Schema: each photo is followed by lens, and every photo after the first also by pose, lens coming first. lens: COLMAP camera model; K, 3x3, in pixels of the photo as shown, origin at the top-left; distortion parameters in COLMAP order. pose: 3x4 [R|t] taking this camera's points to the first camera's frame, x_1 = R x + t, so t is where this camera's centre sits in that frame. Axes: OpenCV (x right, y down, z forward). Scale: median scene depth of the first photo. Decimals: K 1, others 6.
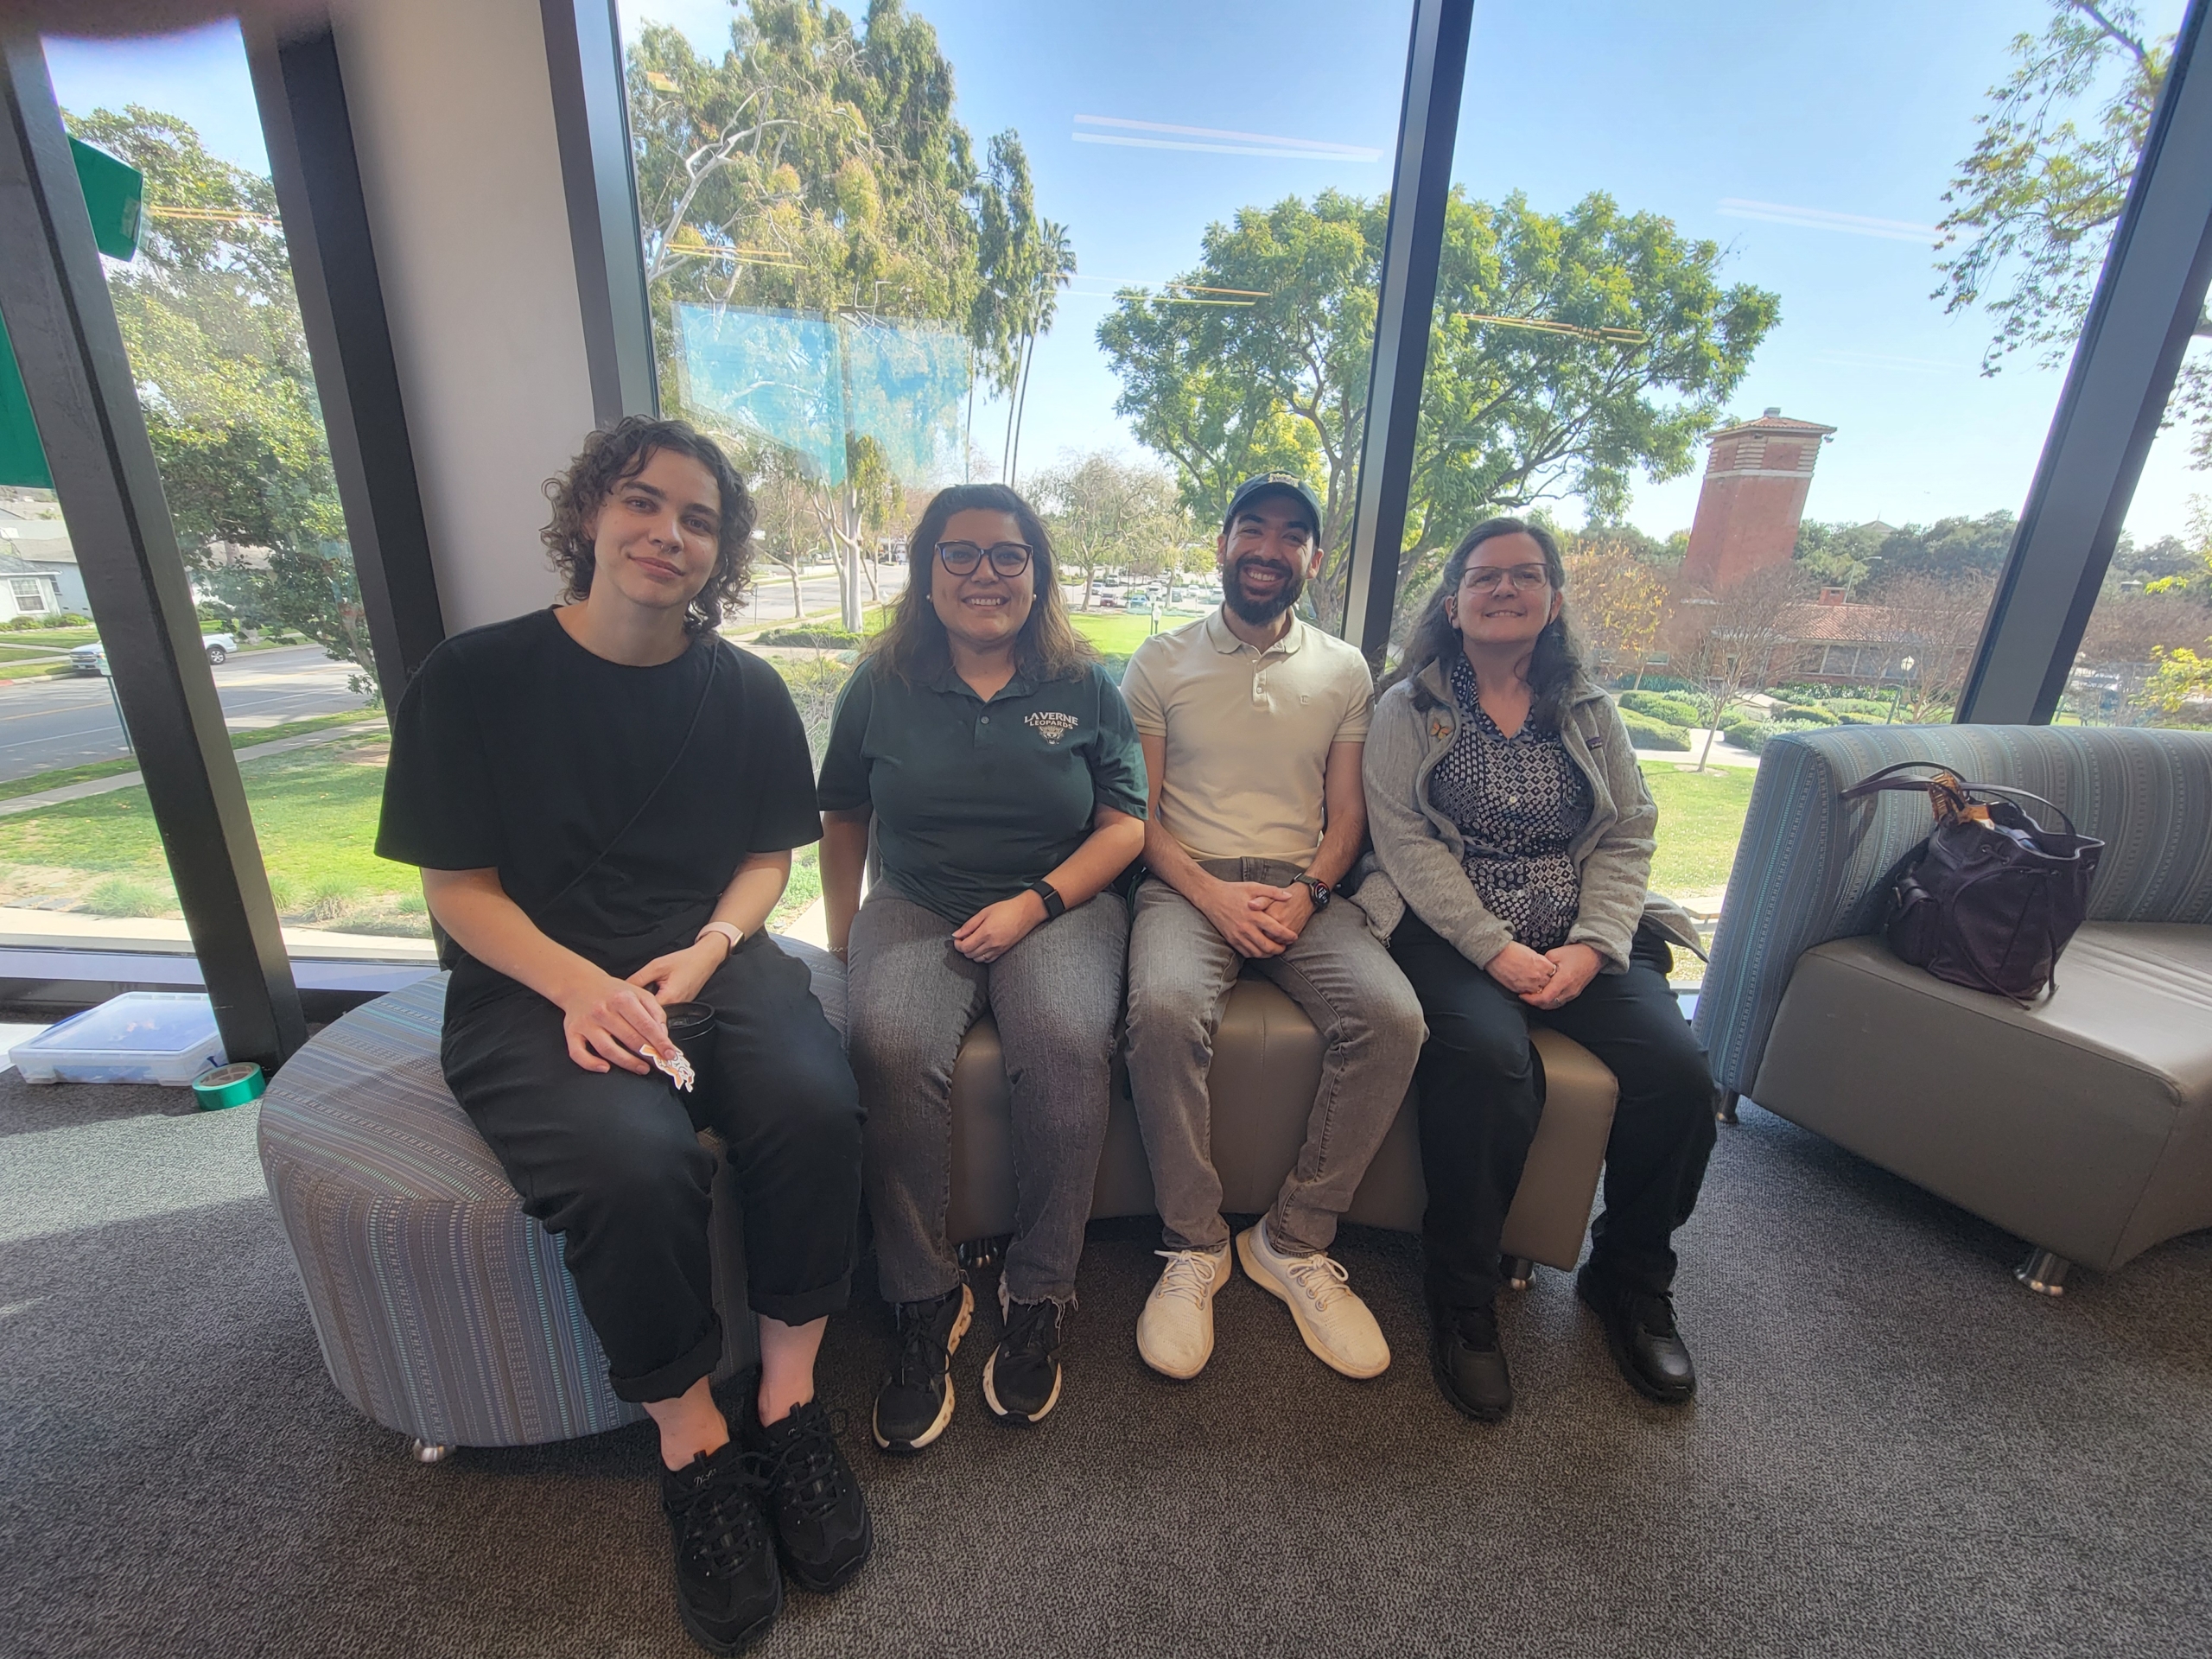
lens RADIAL K [[899.0, 0, 1107.4], [0, 899.0, 845.3], [0, 0, 1]] dist [-0.019005, 0.000628]
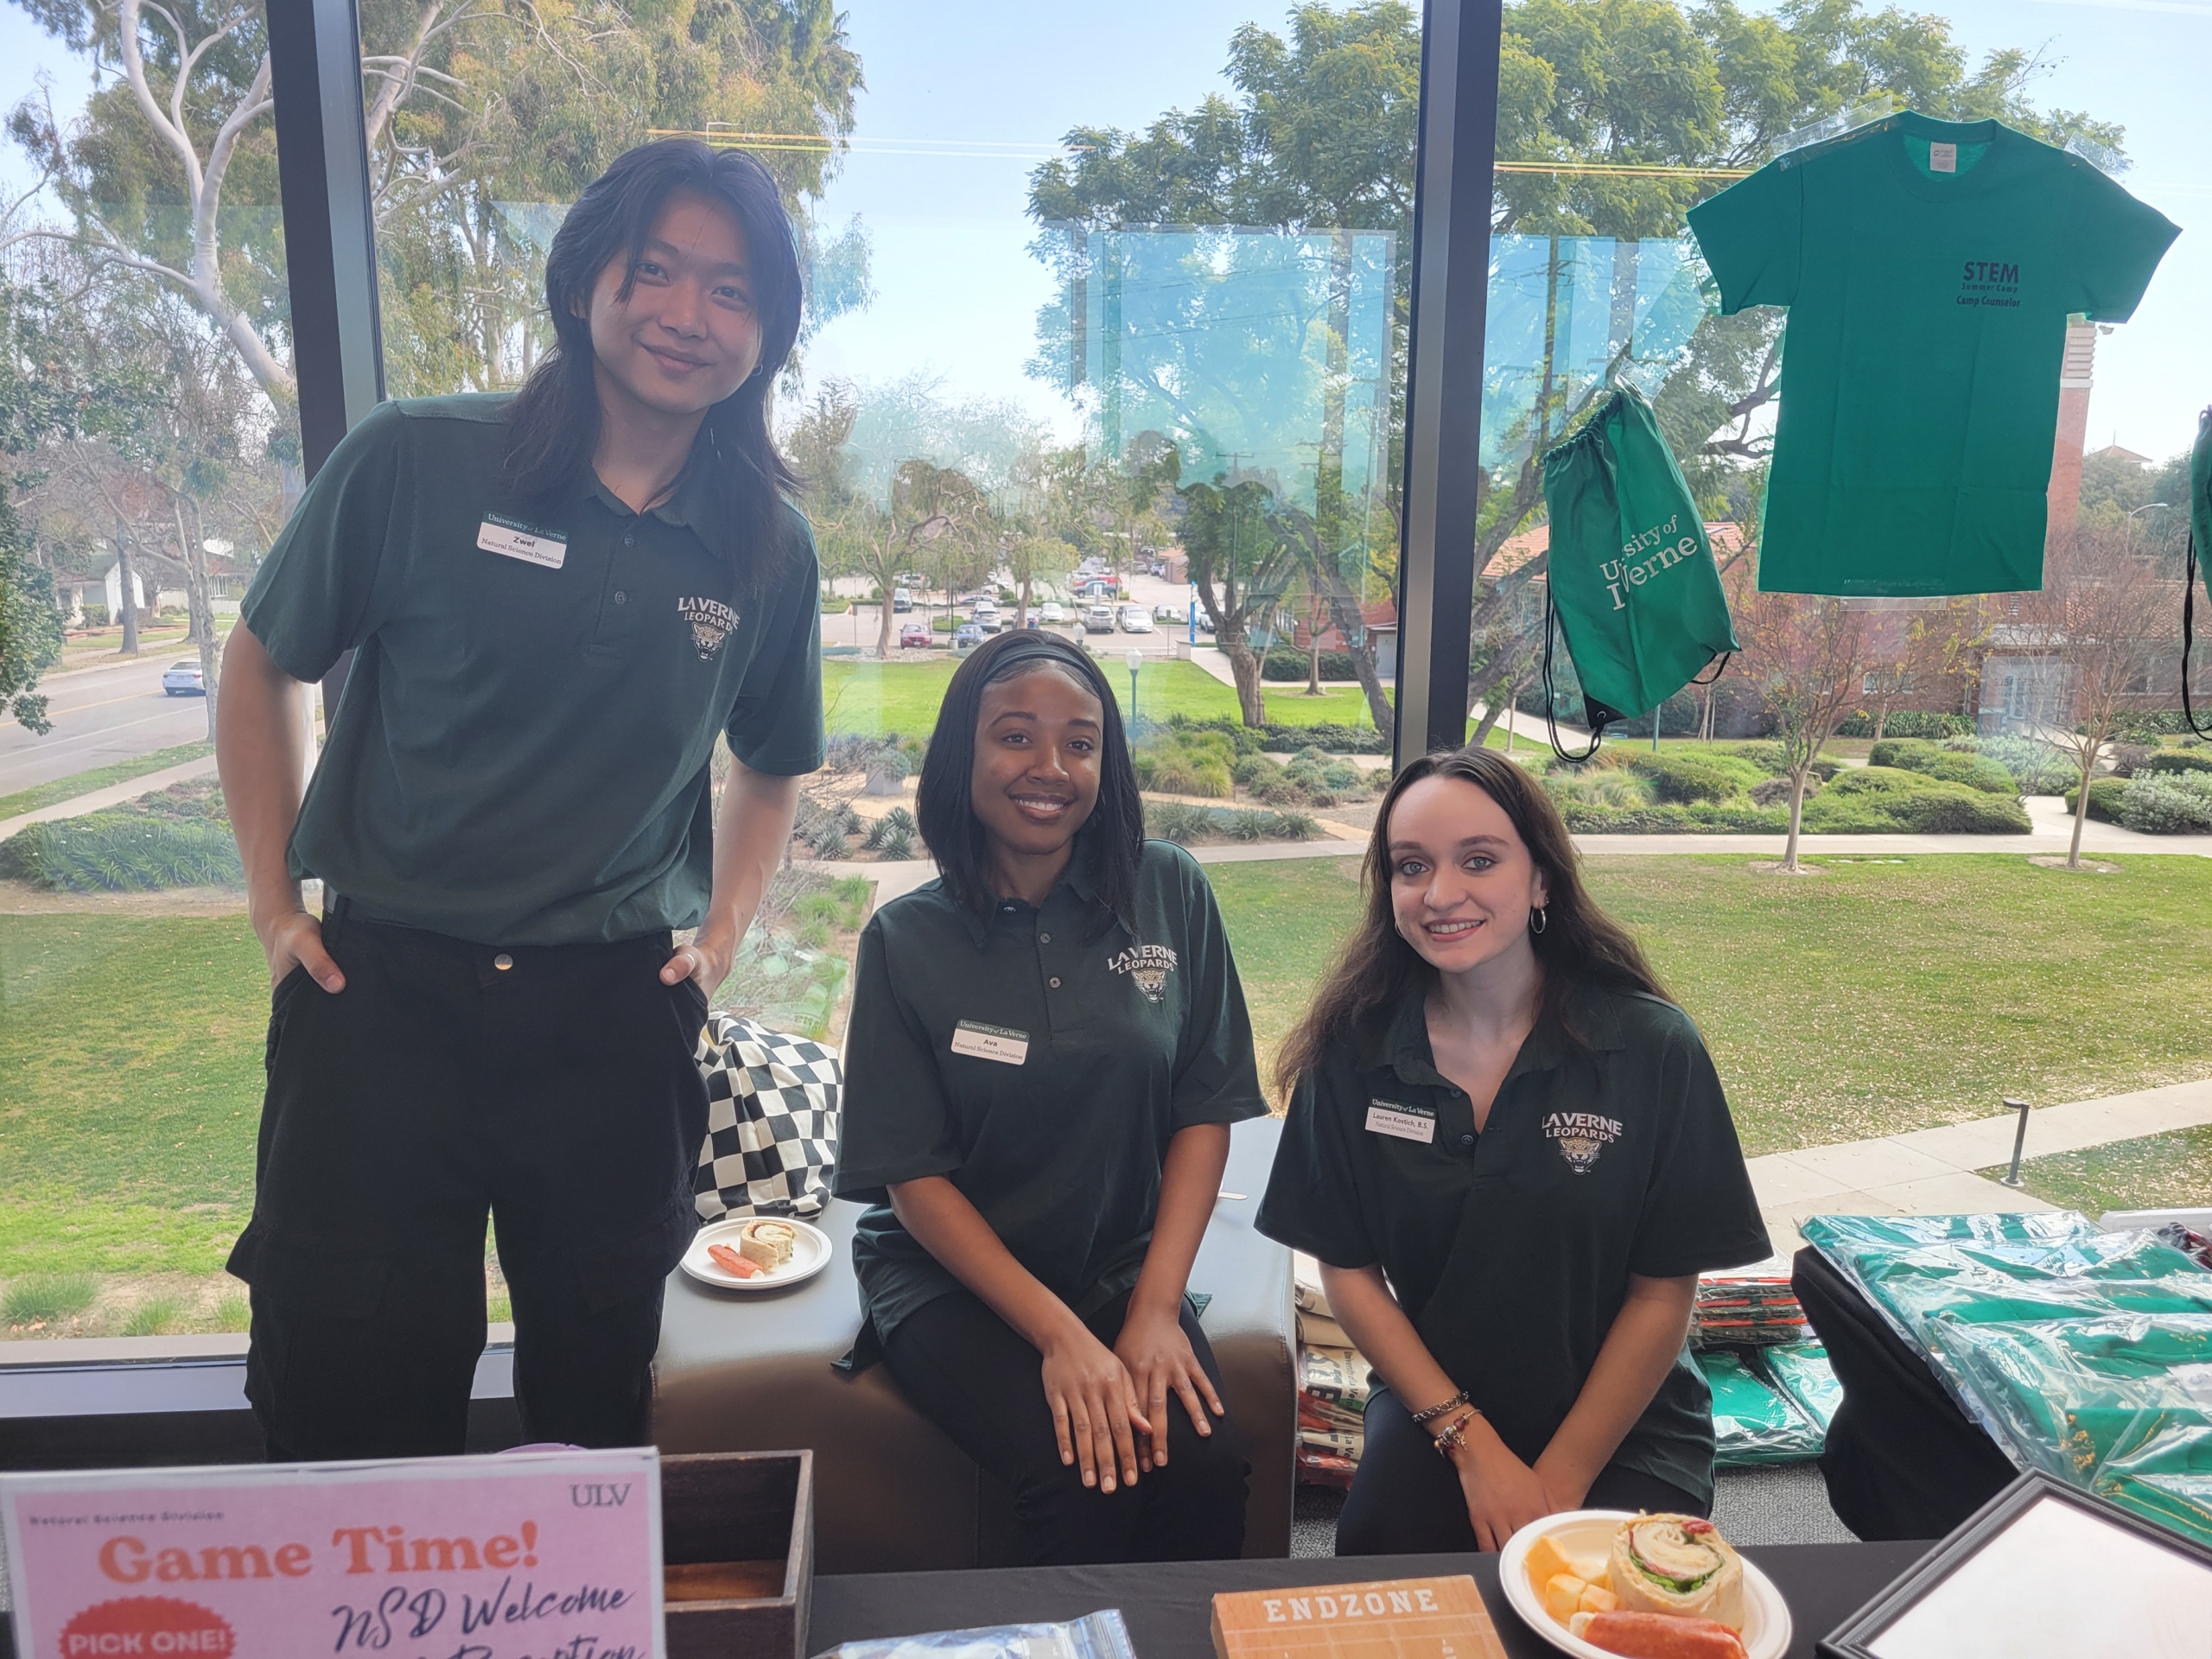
lens RADIAL K [[1656.9, 0, 1114.8], [0, 1656.9, 836.0], [0, 0, 1]] dist [0.008646, -0.006554]
pose [[0.985903, -0.067525, 0.153090, -0.190788], [0.088532, 0.986904, -0.134846, -0.010942], [-0.141979, 0.146499, 0.978969, -0.011965]]
